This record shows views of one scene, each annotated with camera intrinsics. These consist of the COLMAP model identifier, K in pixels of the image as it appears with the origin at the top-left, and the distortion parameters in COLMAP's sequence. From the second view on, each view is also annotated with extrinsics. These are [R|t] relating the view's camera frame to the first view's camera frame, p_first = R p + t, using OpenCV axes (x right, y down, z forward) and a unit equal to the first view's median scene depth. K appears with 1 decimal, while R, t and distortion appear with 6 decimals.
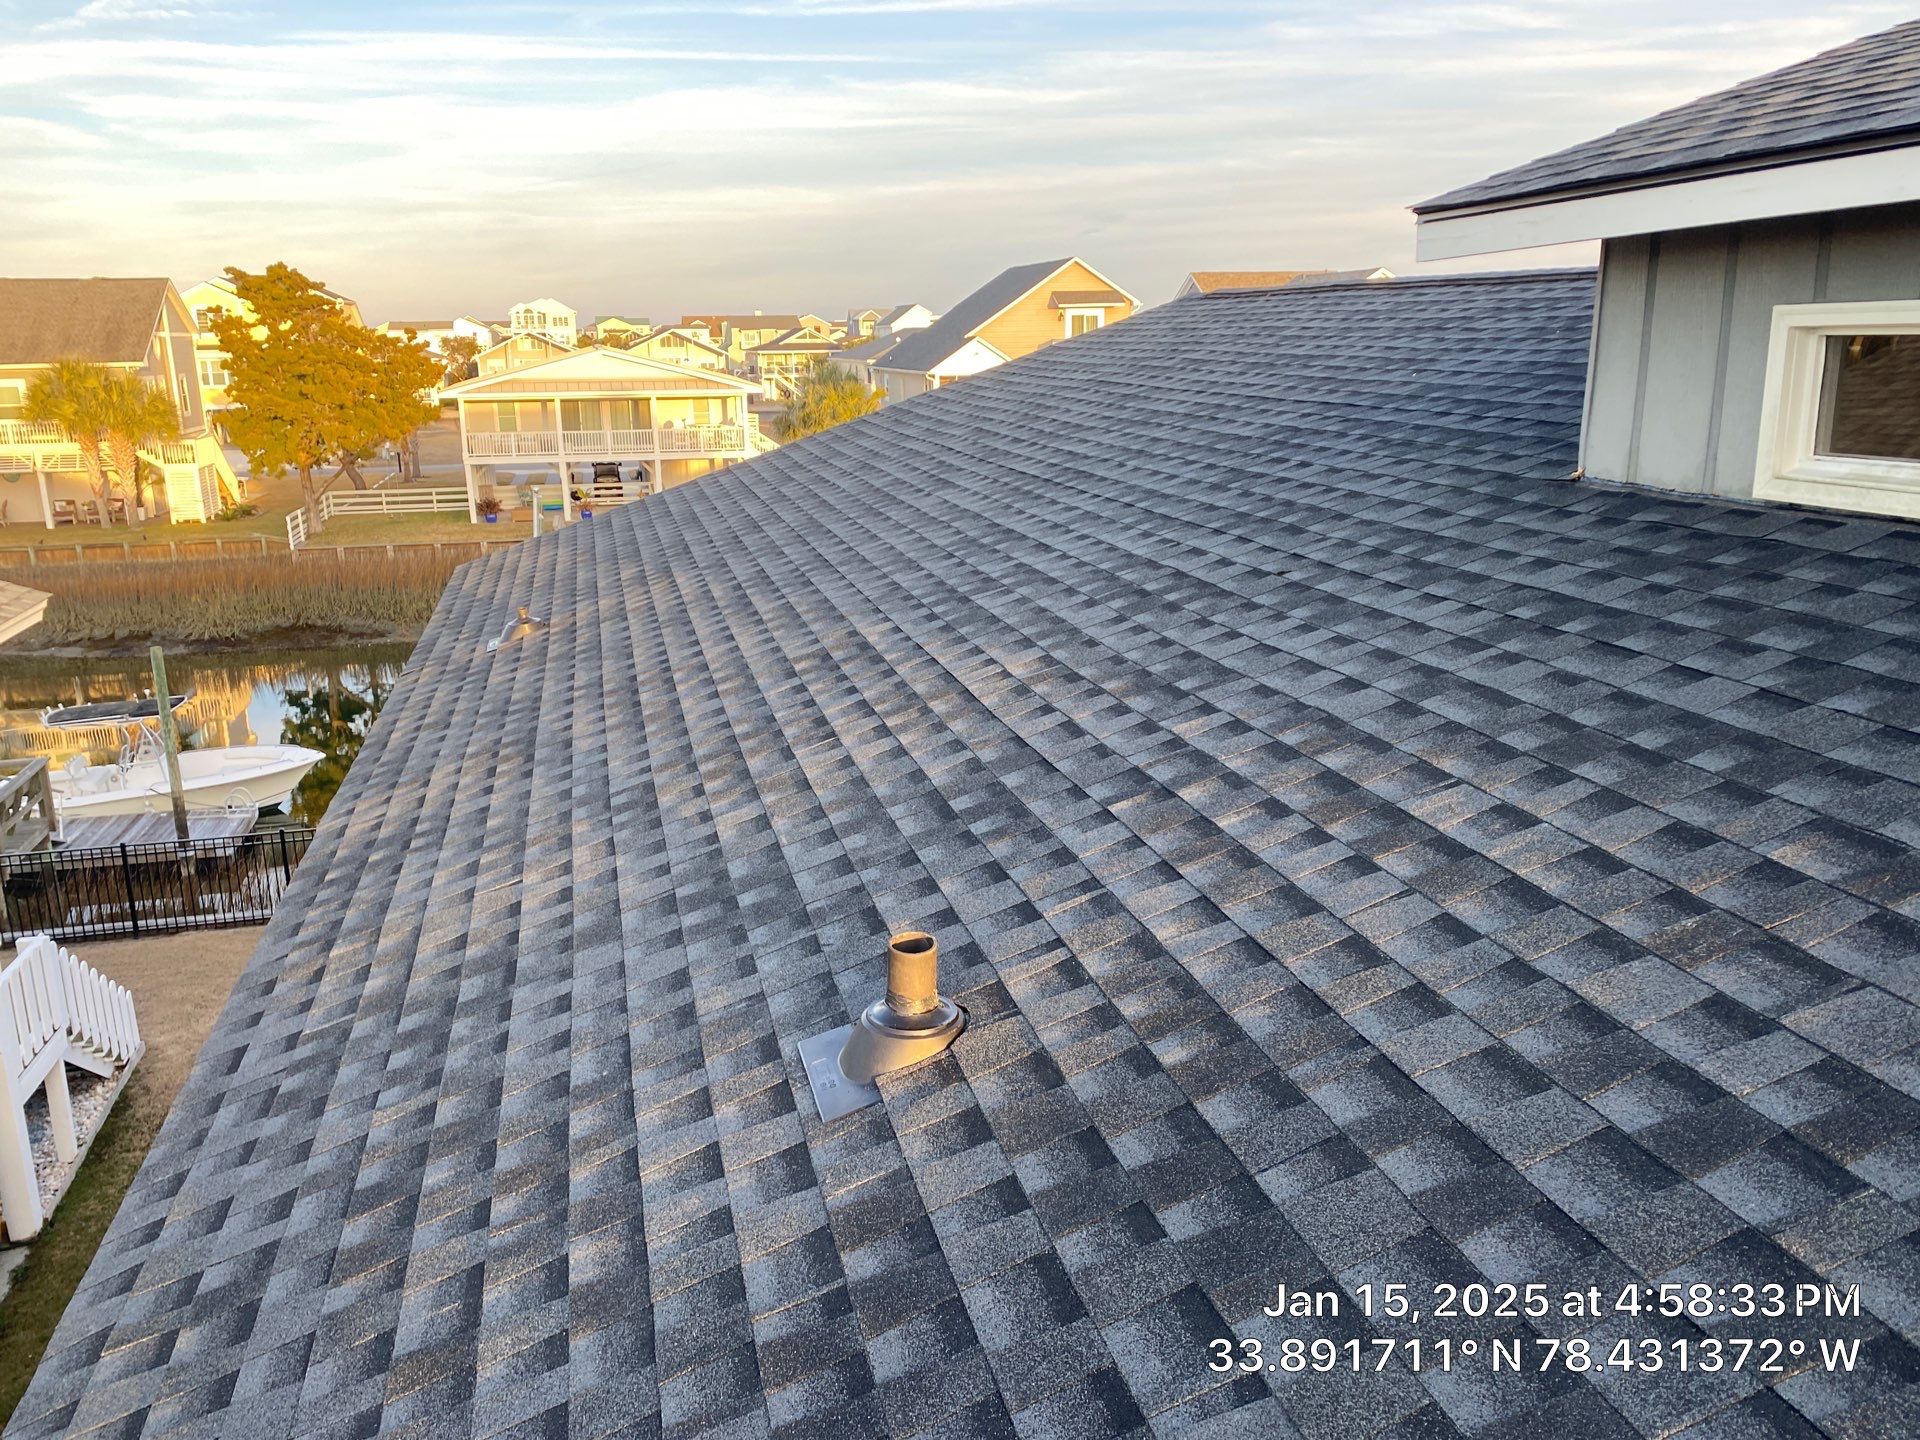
lens RADIAL K [[1503.1, 0, 943.2], [0, 1503.1, 716.6], [0, 0, 1]] dist [0.088216, -0.140226]
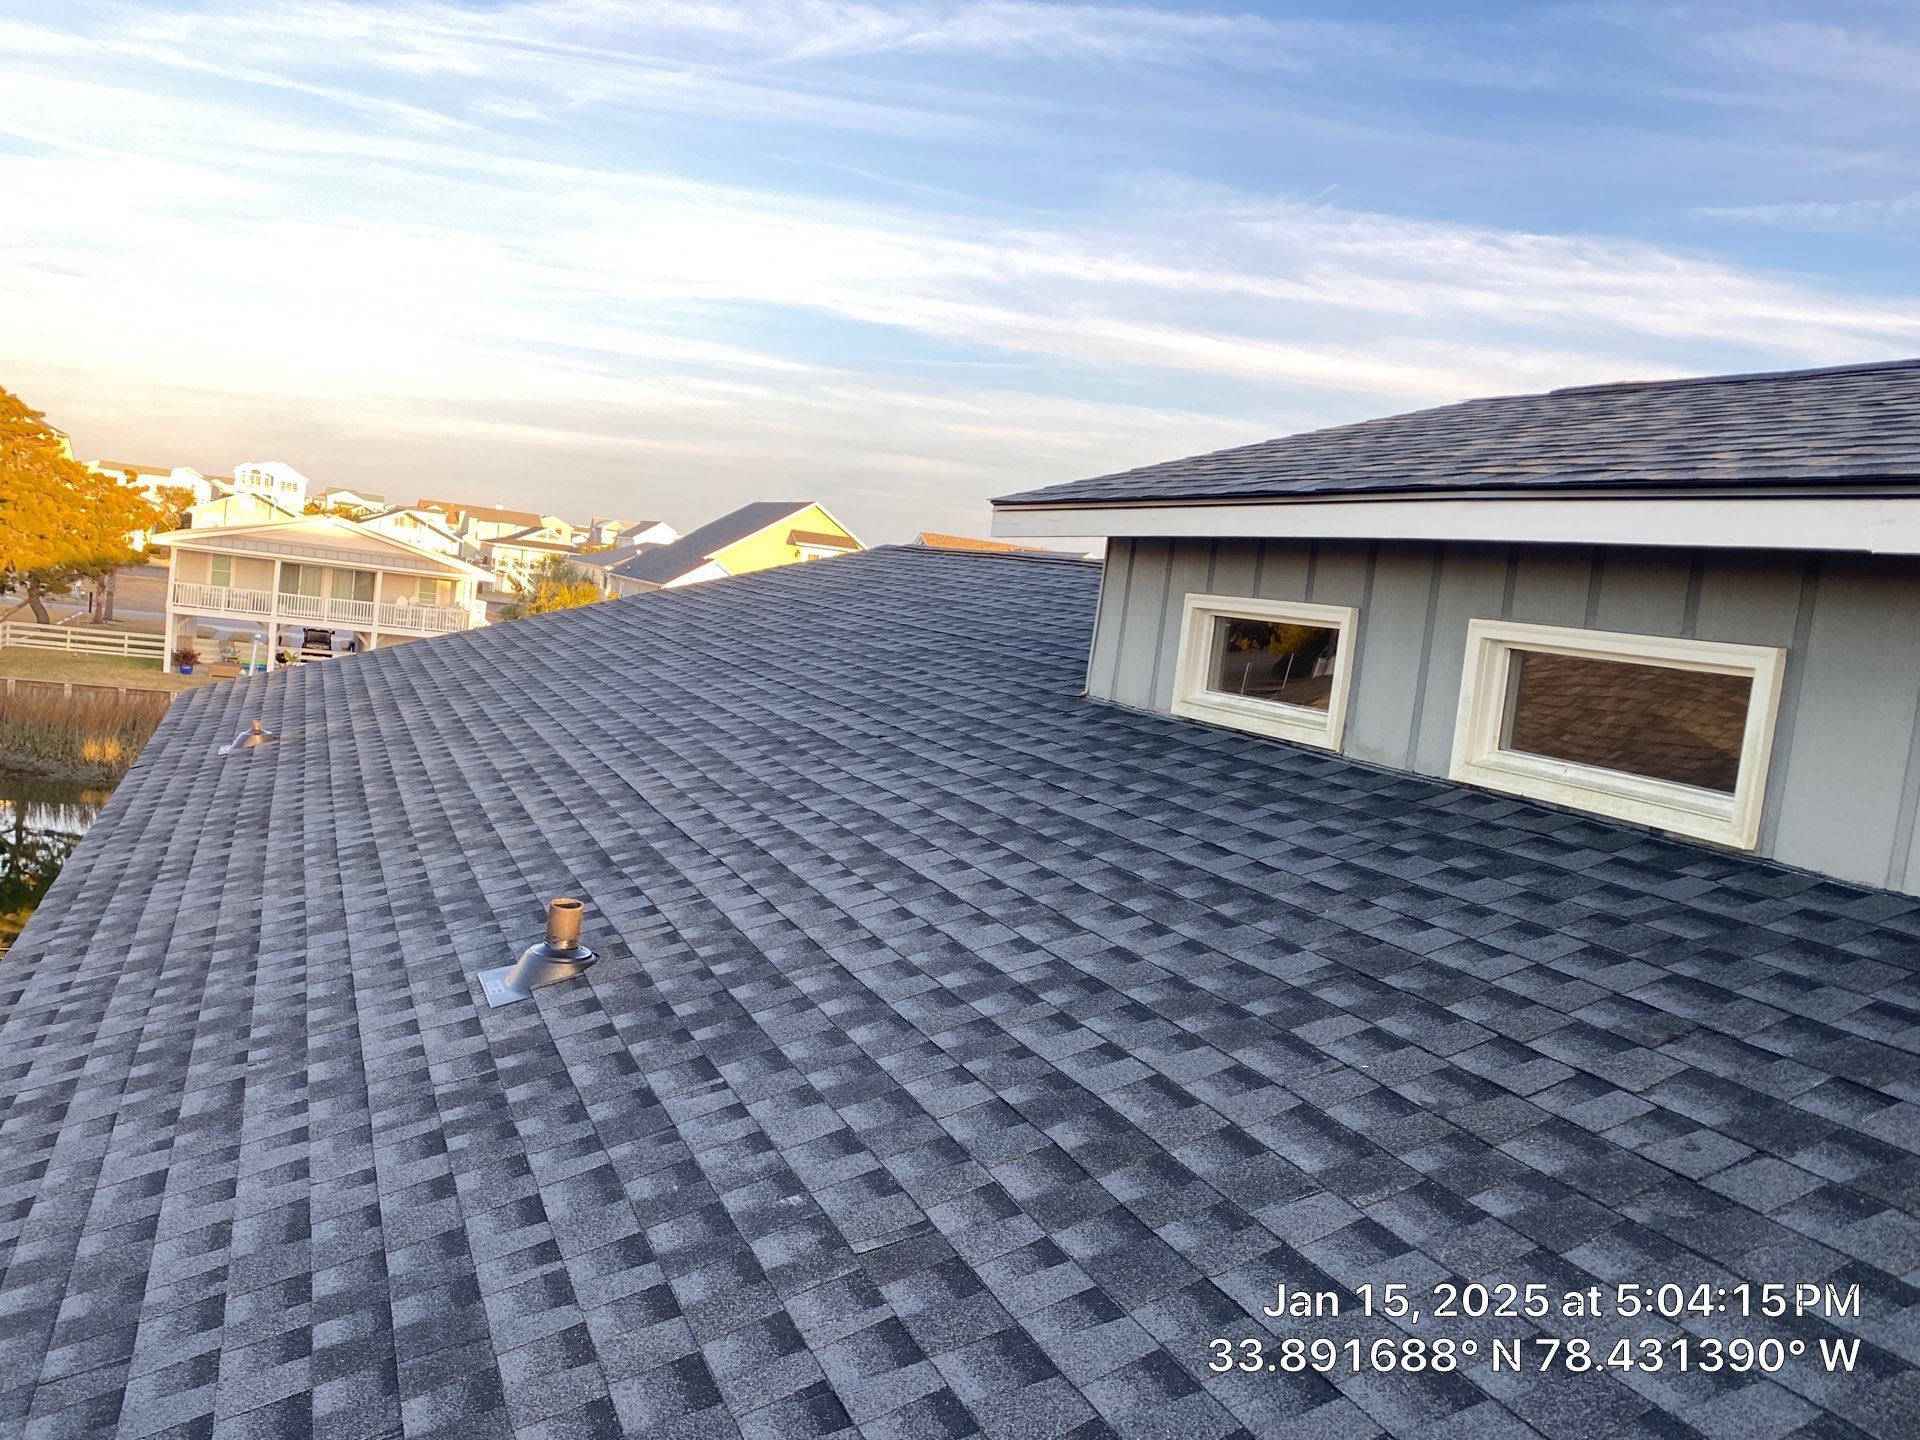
lens RADIAL K [[1489.7, 0, 969.7], [0, 1489.7, 724.4], [0, 0, 1]] dist [-0.000624, -0.000663]
pose [[0.972334, 0.120188, 0.200302, 0.025768], [-0.089510, 0.983731, -0.155761, 0.082816], [-0.215764, 0.133523, 0.967273, -0.281674]]
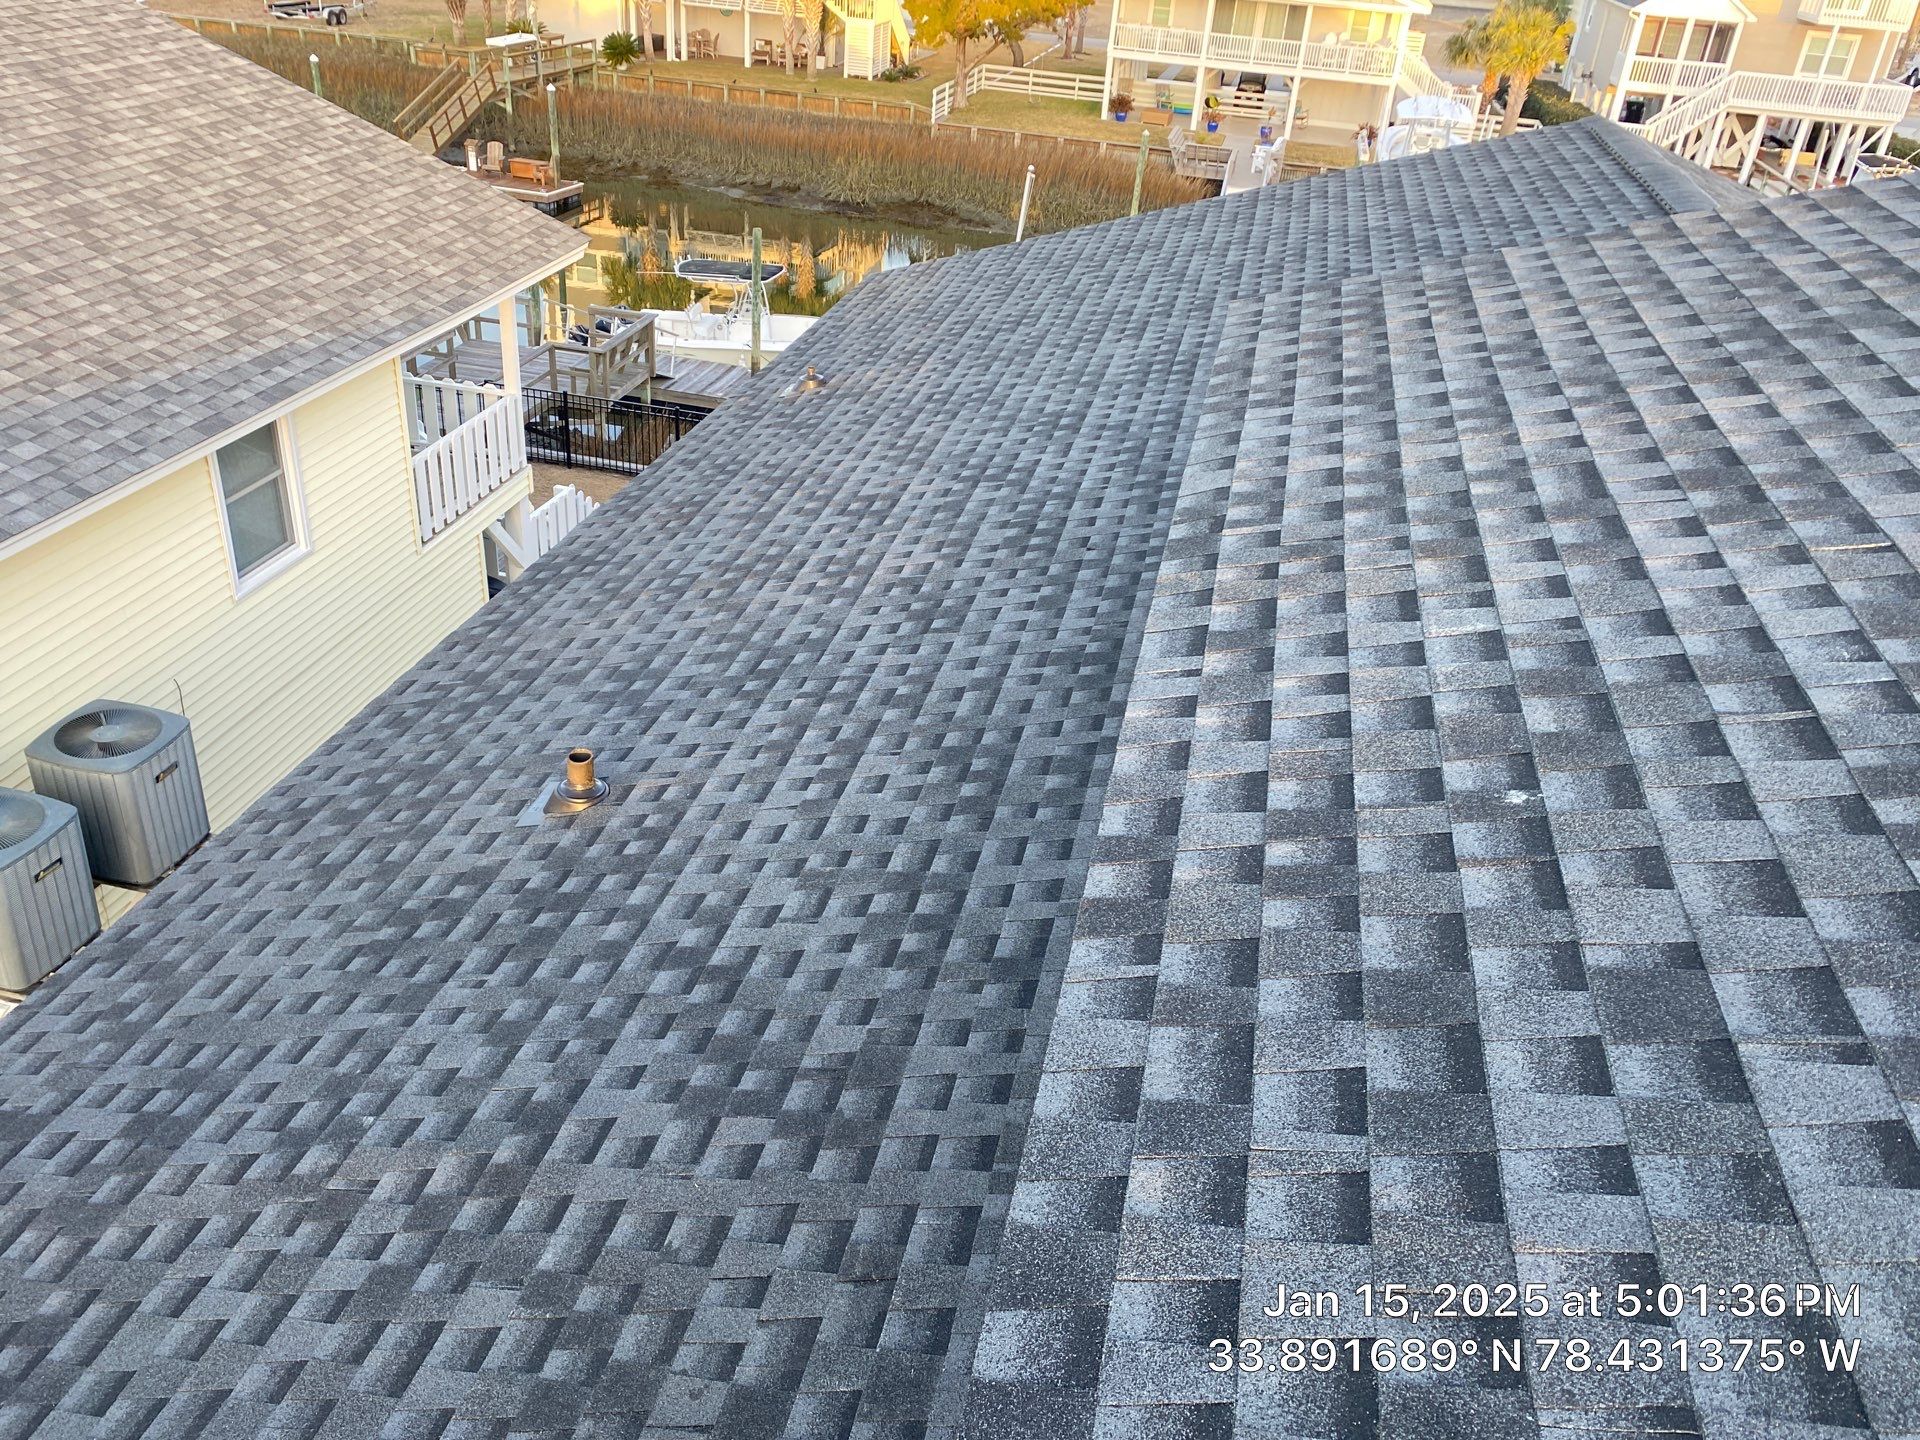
lens RADIAL K [[1500.0, 0, 965.6], [0, 1500.0, 720.5], [0, 0, 1]] dist [0.028051, -0.005226]
pose [[0.903648, 0.284928, -0.319745, 0.515557], [-0.193663, 0.937747, 0.288314, -0.274407], [0.381989, -0.198611, 0.902573, -0.283281]]
